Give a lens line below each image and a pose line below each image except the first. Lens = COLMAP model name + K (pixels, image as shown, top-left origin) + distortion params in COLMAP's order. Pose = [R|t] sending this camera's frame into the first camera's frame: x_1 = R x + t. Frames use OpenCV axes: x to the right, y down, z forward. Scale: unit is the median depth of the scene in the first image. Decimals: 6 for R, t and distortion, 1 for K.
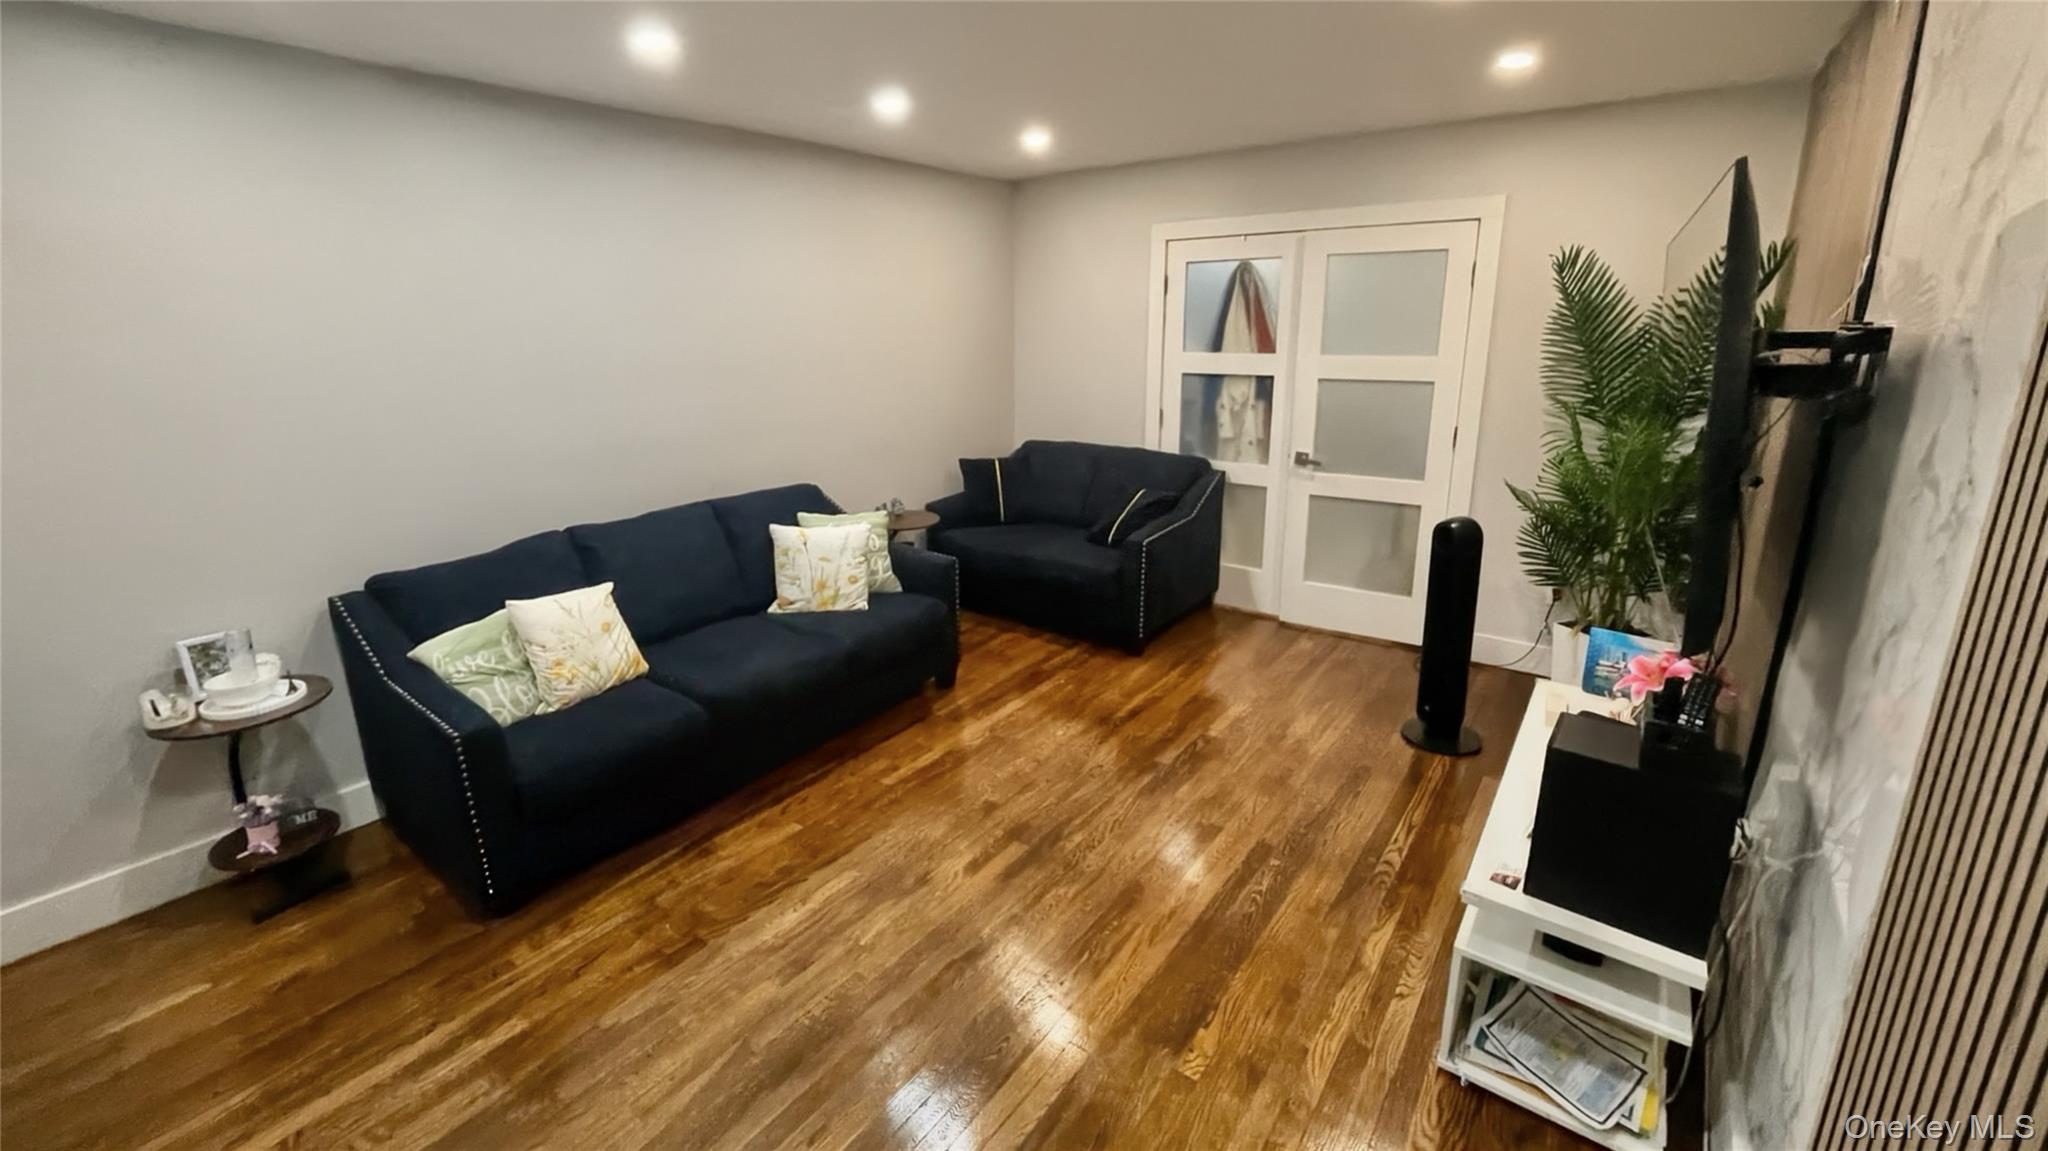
lens RADIAL K [[794.0, 0, 1024.0], [0, 794.0, 575.5], [0, 0, 1]] dist [0.000702, 0.000008]
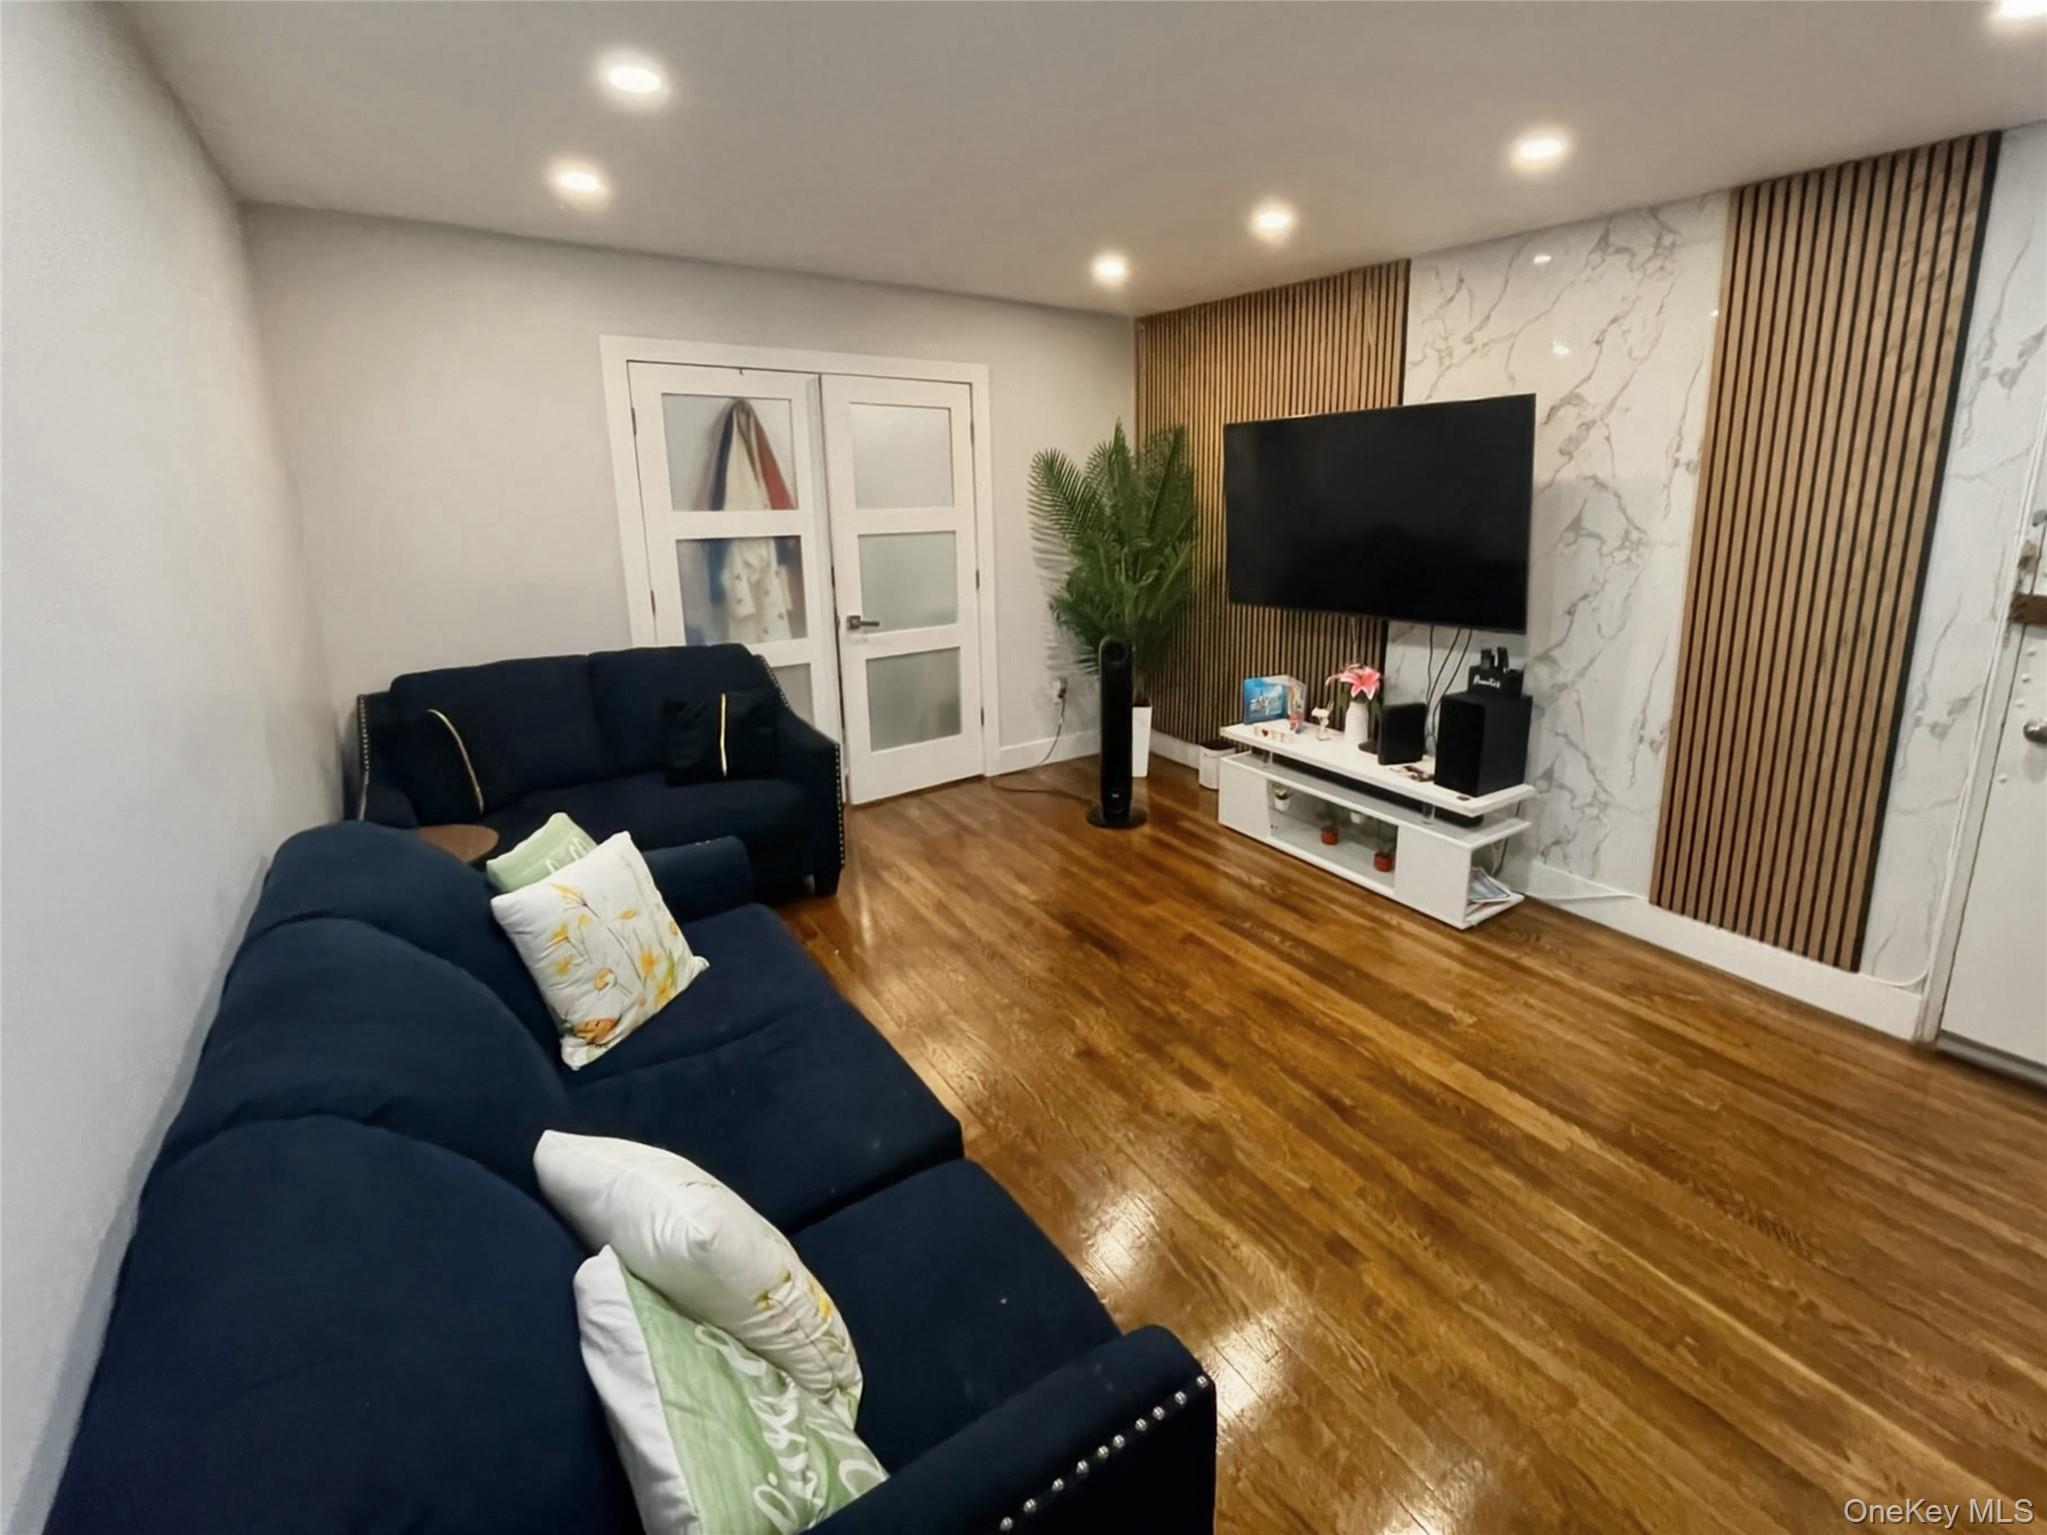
lens RADIAL K [[925.8, 0, 1023.5], [0, 925.8, 767.5], [0, 0, 1]] dist [0.000772, 0.000154]
pose [[0.310832, -0.271723, 0.910797, -0.612389], [0.283464, 0.941157, 0.184042, -0.131349], [-0.907211, 0.200972, 0.369565, 0.461050]]
